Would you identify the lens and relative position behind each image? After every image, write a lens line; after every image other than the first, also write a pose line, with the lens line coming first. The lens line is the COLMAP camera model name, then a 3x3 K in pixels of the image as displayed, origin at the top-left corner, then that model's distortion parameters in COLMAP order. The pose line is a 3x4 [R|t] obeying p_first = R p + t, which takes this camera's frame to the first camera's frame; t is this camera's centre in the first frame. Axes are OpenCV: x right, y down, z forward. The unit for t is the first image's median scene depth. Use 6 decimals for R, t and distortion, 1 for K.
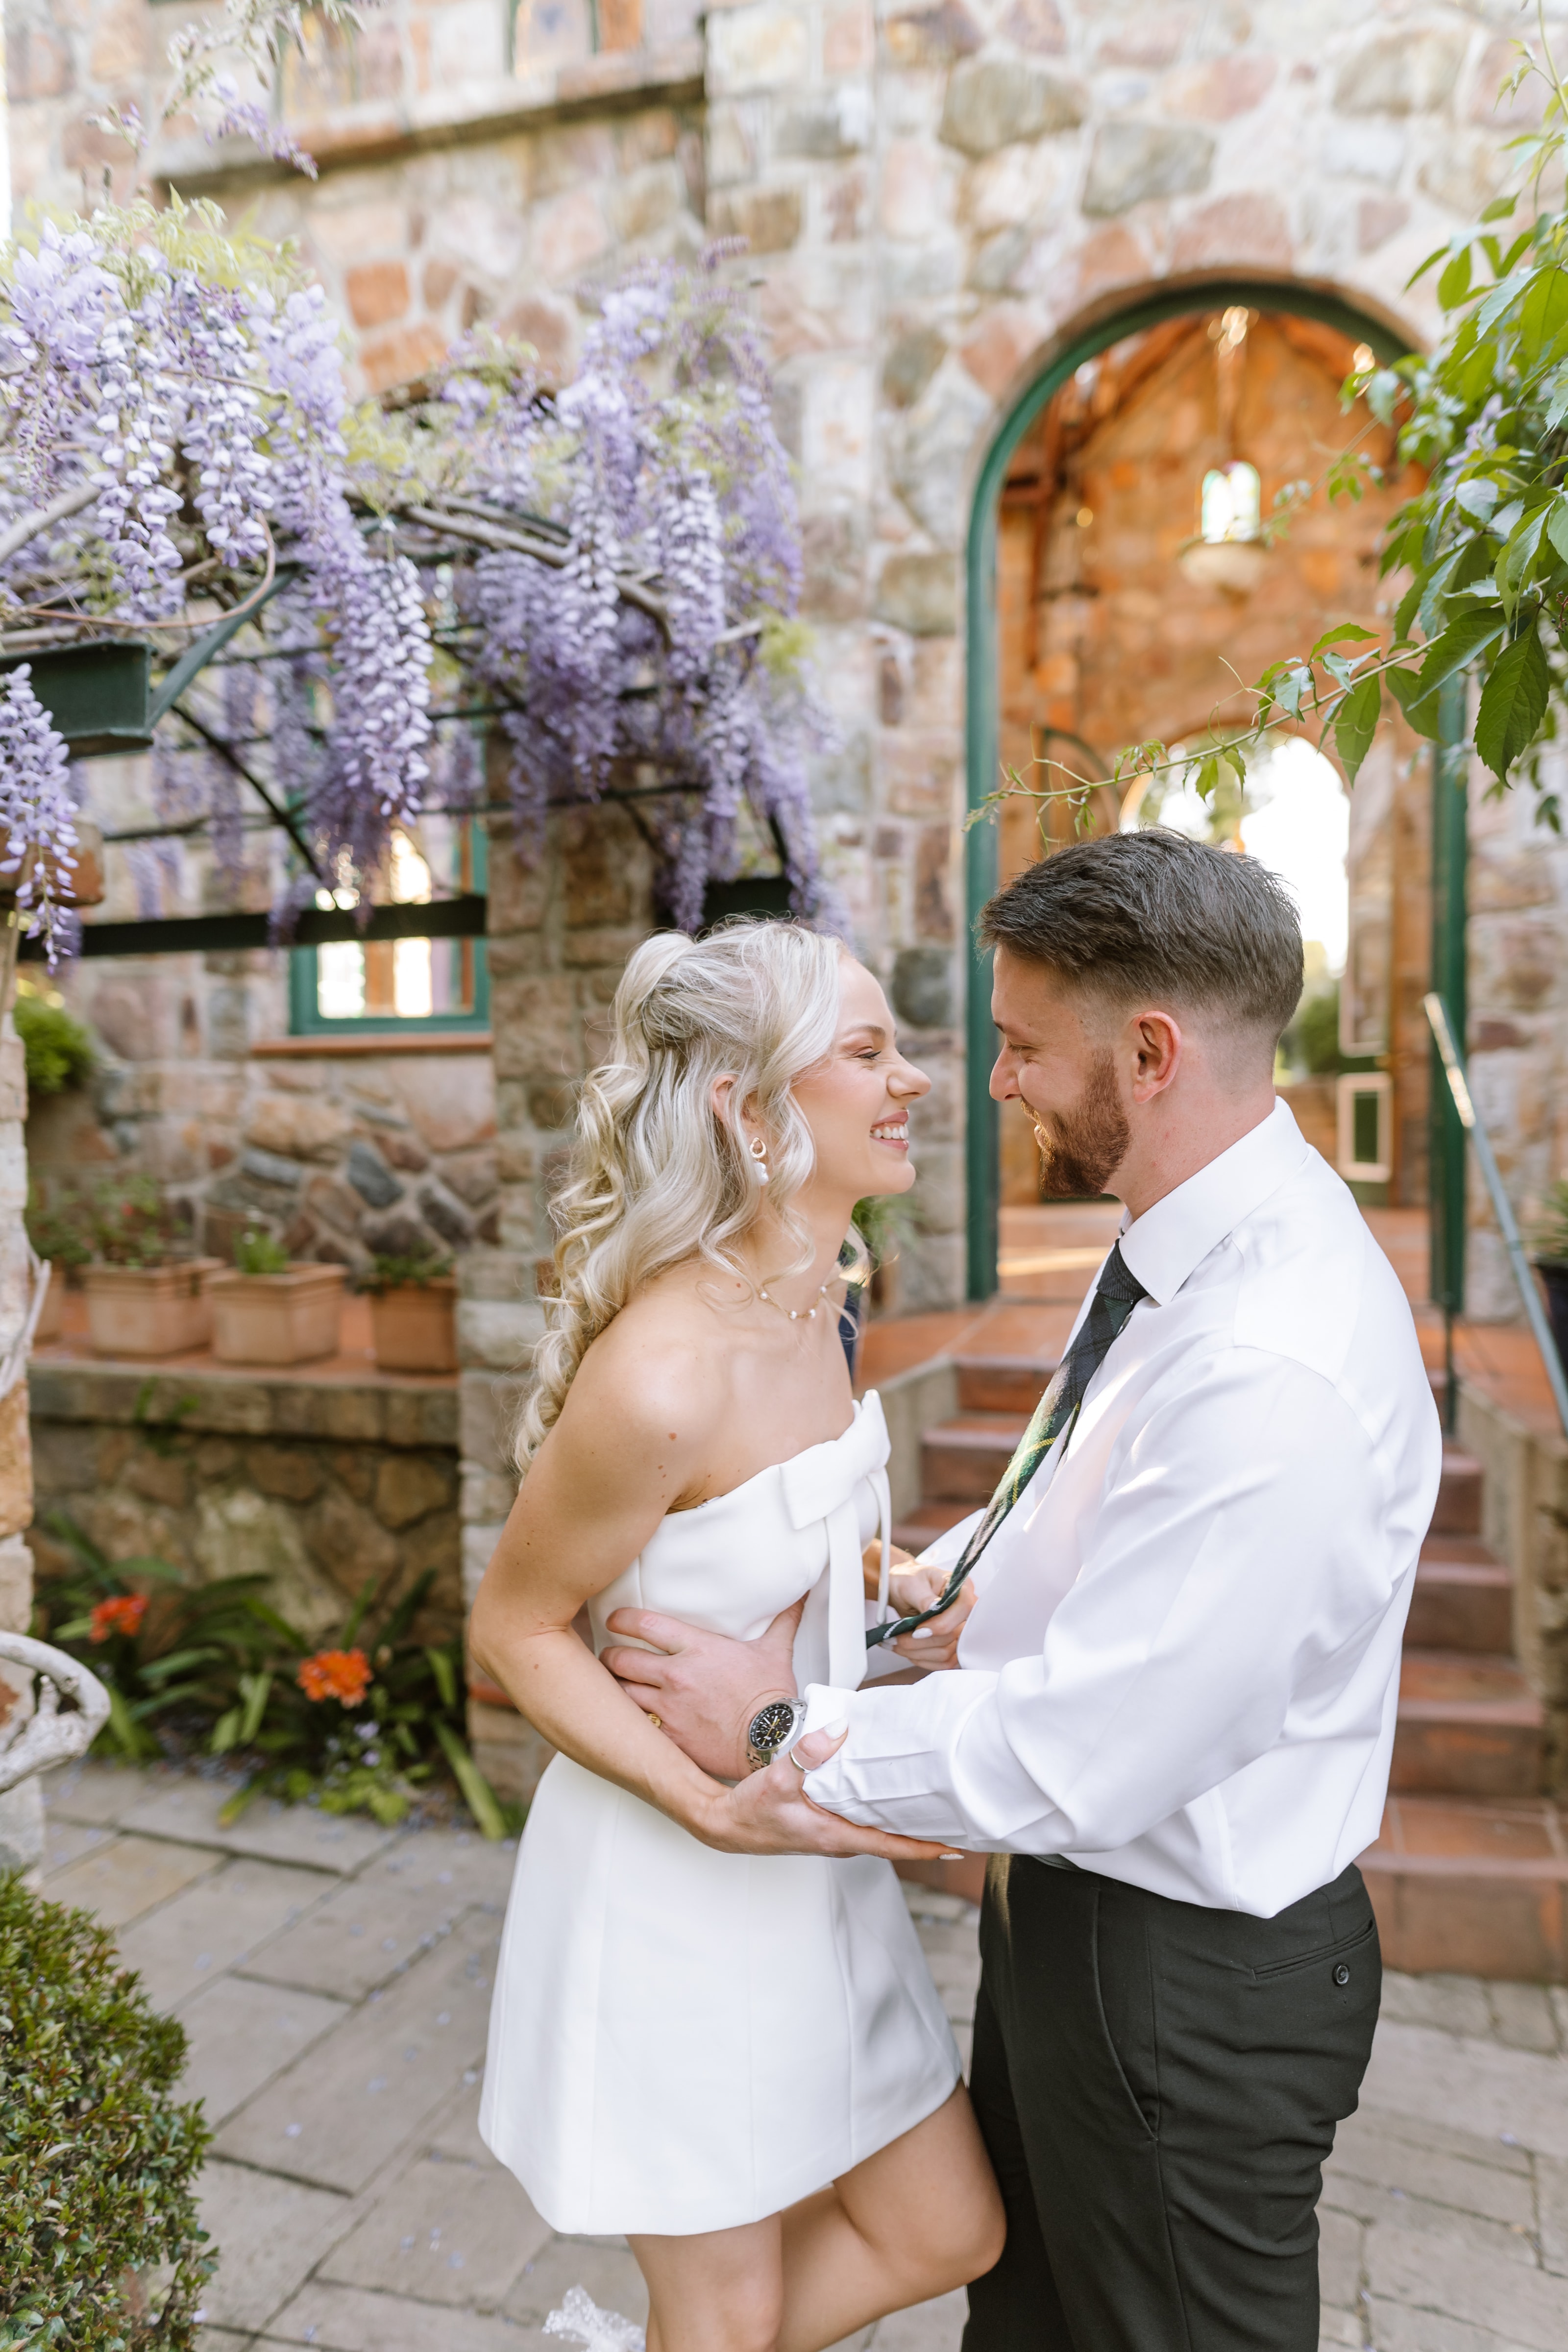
lens RADIAL K [[1725.2, 0, 781.8], [0, 1725.2, 1108.4], [0, 0, 1]] dist [0.000126, 0.002956]
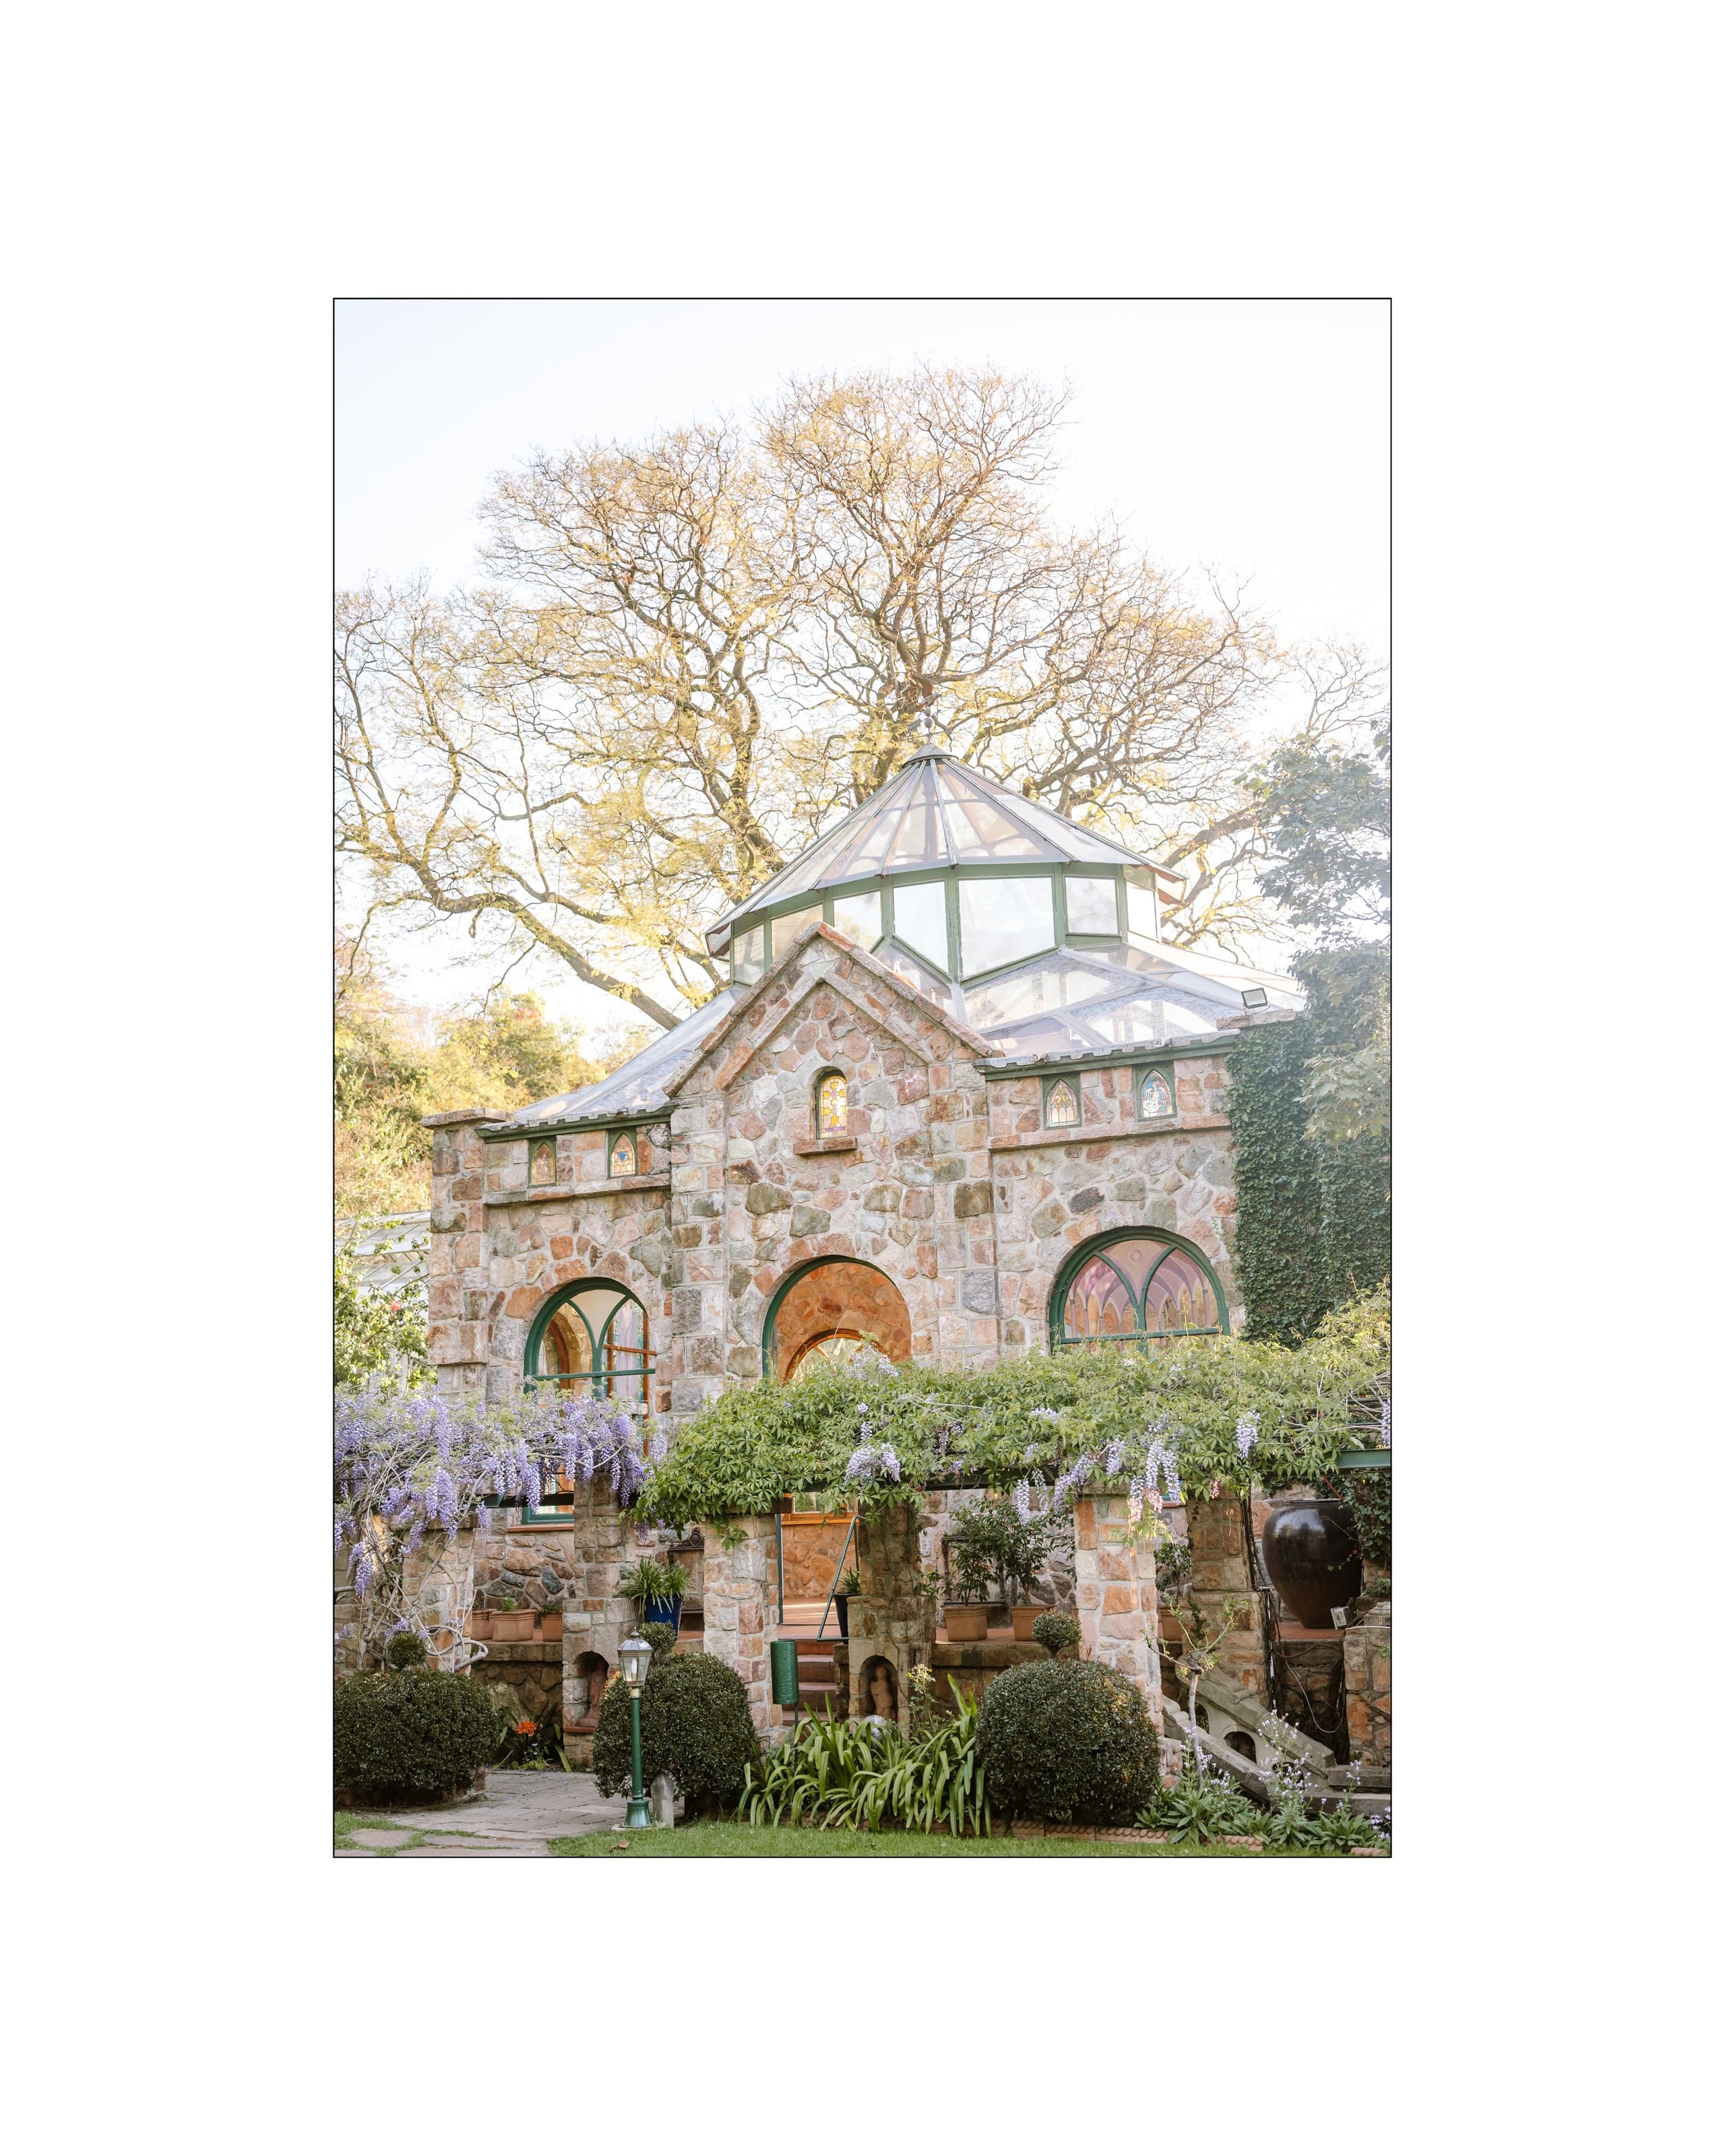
lens RADIAL K [[1752.7, 0, 861.0], [0, 1752.7, 1013.3], [0, 0, 1]] dist [-0.006836, -0.004336]
pose [[0.994753, -0.046821, -0.090967, 0.572038], [0.019606, 0.959896, -0.279670, -0.038484], [0.100413, 0.276419, 0.955777, -1.930002]]
